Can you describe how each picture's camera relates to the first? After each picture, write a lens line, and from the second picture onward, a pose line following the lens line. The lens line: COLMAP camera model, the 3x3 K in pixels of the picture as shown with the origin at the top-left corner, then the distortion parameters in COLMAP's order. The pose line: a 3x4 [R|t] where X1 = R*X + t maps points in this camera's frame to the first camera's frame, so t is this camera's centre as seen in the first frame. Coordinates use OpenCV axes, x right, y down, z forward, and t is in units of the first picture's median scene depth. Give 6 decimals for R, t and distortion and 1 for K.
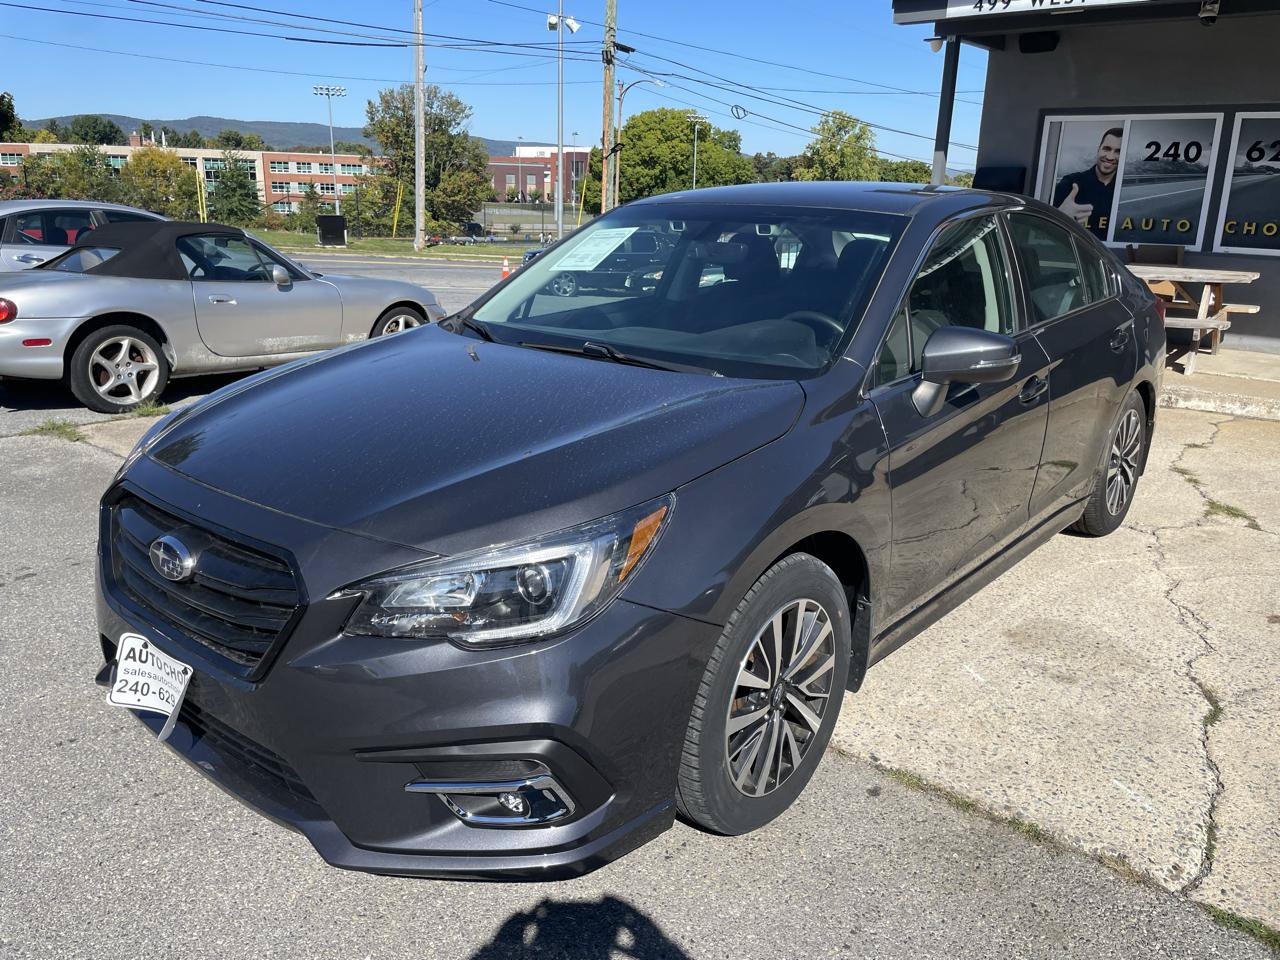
lens RADIAL K [[973.0, 0, 628.8], [0, 973.0, 463.2], [0, 0, 1]] dist [0.083709, -0.113570]
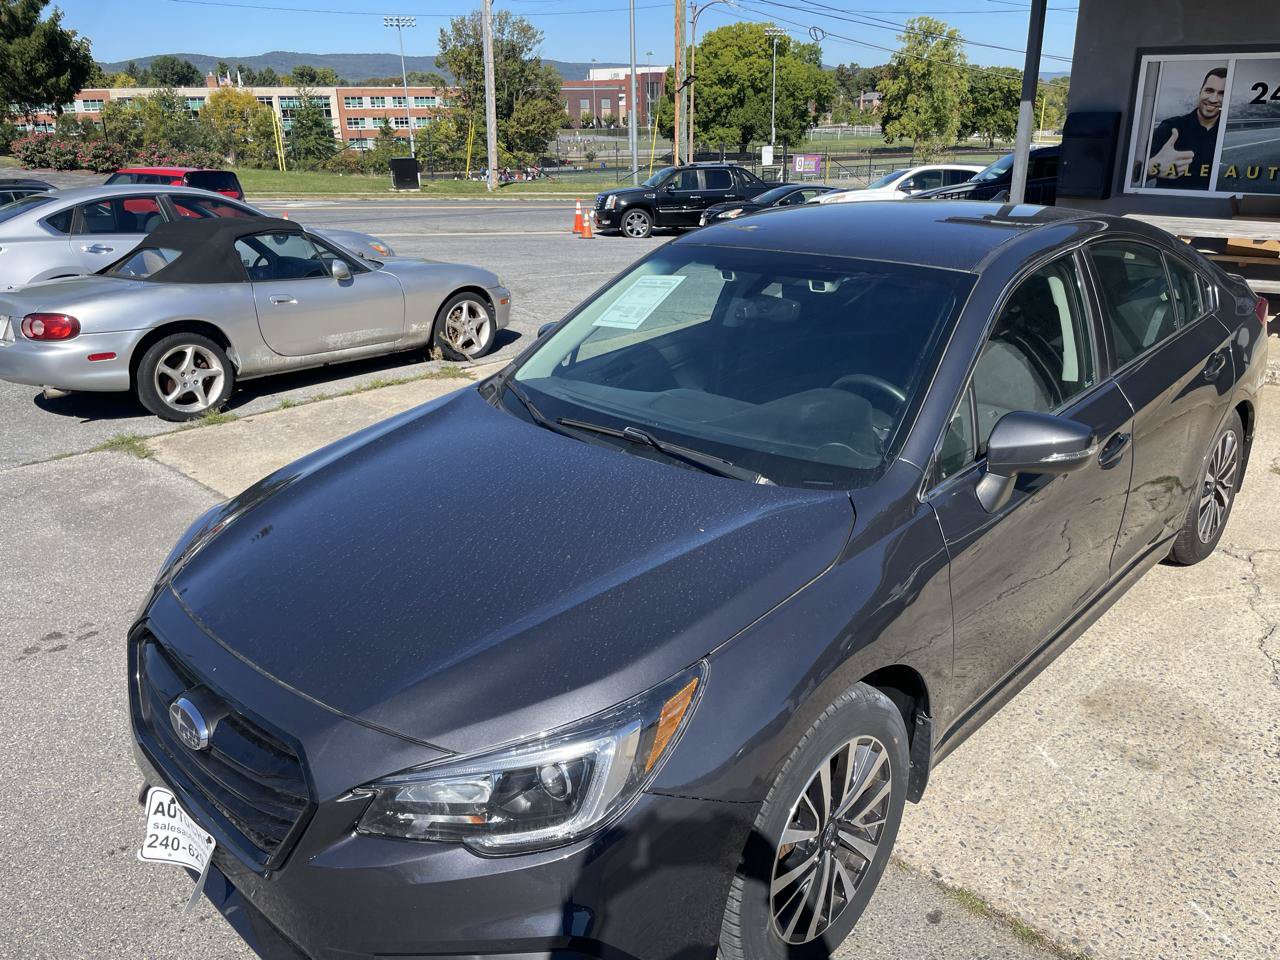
lens RADIAL K [[973.0, 0, 652.2], [0, 973.0, 464.2], [0, 0, 1]] dist [0.083709, -0.113570]
pose [[0.997890, -0.018754, -0.062159, 0.024065], [0.023337, 0.996996, 0.073850, -0.096646], [0.060587, -0.075145, 0.995330, 0.035916]]
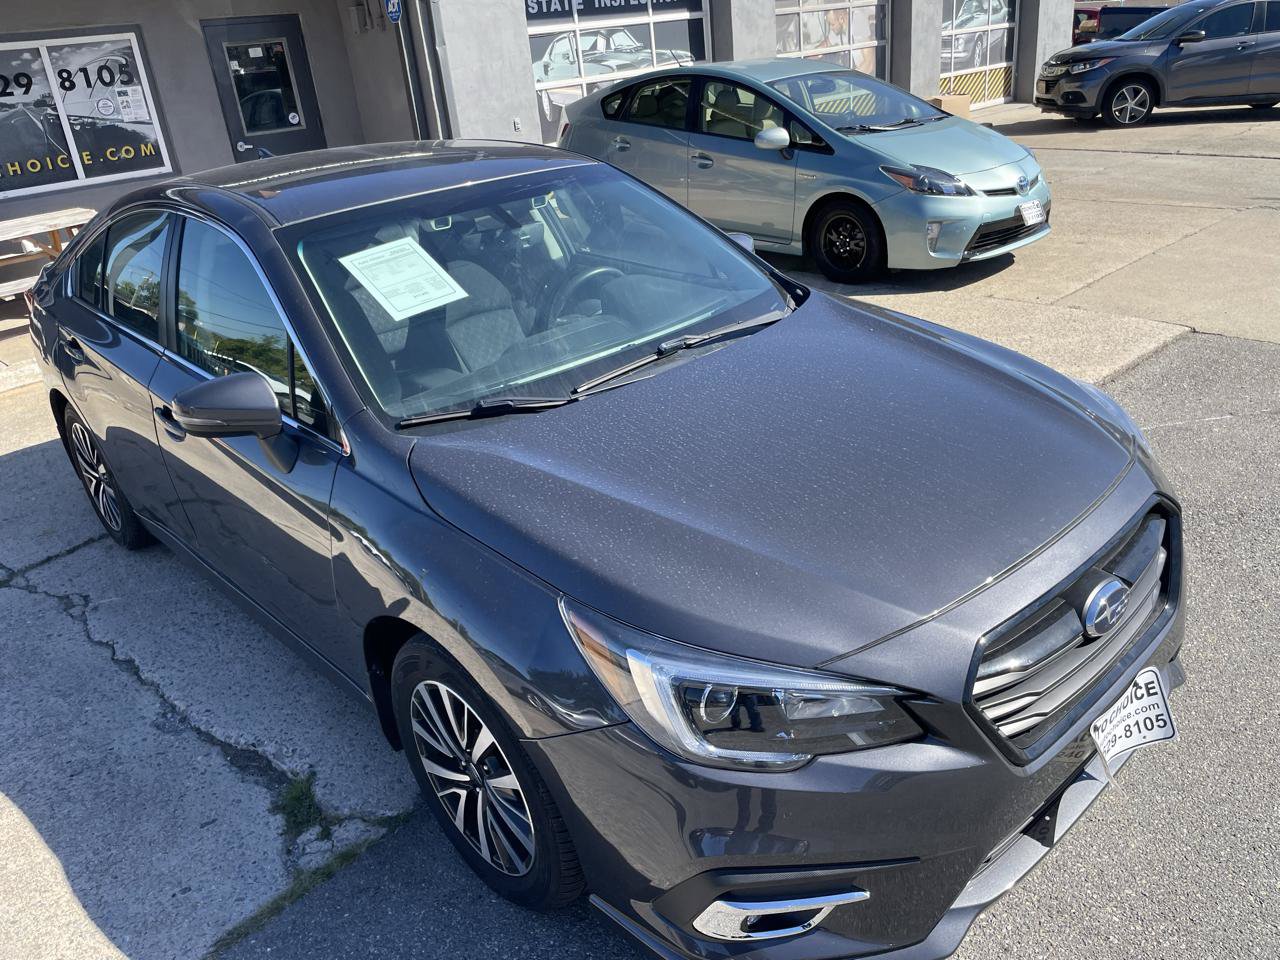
lens RADIAL K [[973.0, 0, 650.1], [0, 973.0, 475.5], [0, 0, 1]] dist [0.083709, -0.113570]
pose [[0.100712, -0.434222, 0.895158, -0.566028], [0.355165, 0.856142, 0.375338, -0.225117], [-0.929363, 0.280128, 0.240444, 0.504746]]
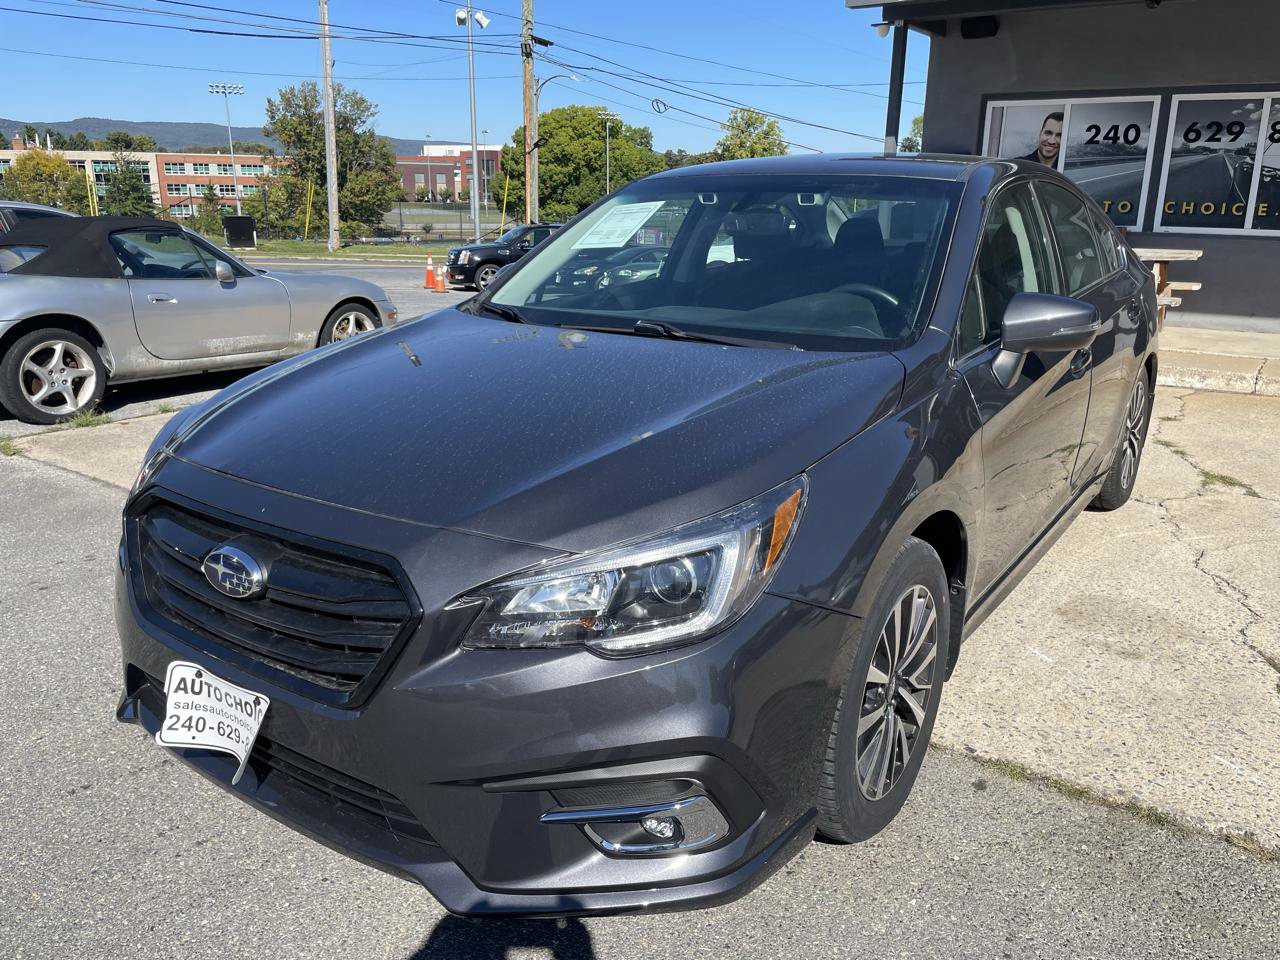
lens RADIAL K [[973.0, 0, 638.2], [0, 973.0, 465.7], [0, 0, 1]] dist [0.083709, -0.113570]
pose [[0.995273, -0.038386, 0.089204, -0.080855], [0.038019, 0.999260, 0.005808, 0.005069], [-0.089361, -0.002390, 0.995996, 0.046856]]
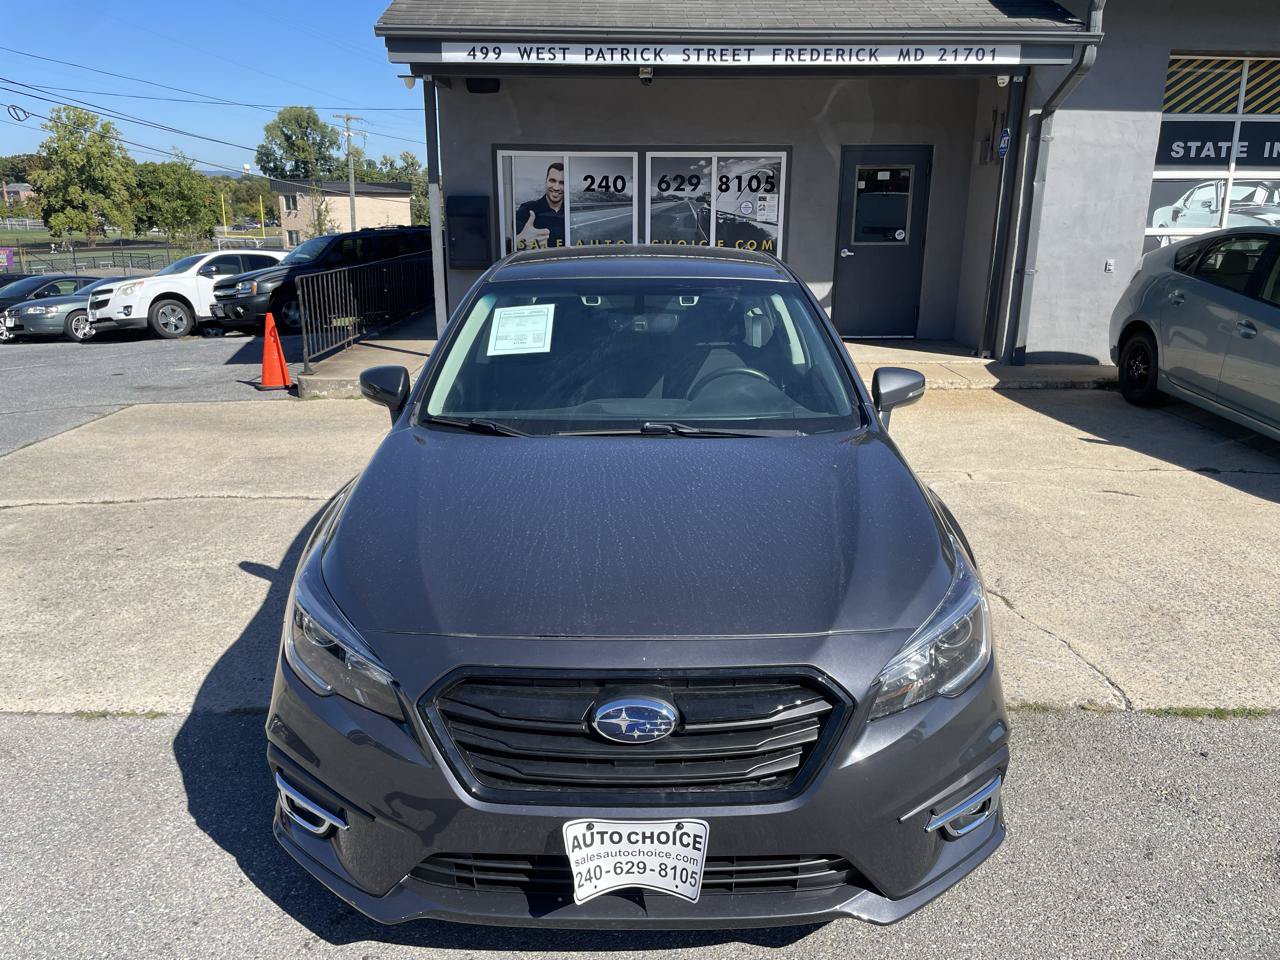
lens RADIAL K [[971.0, 0, 631.1], [0, 971.0, 474.8], [0, 0, 1]] dist [0.088142, -0.115998]
pose [[0.764875, -0.192386, 0.614779, -0.443297], [0.186330, 0.979640, 0.074741, -0.092566], [-0.616641, 0.057385, 0.785150, 0.107789]]
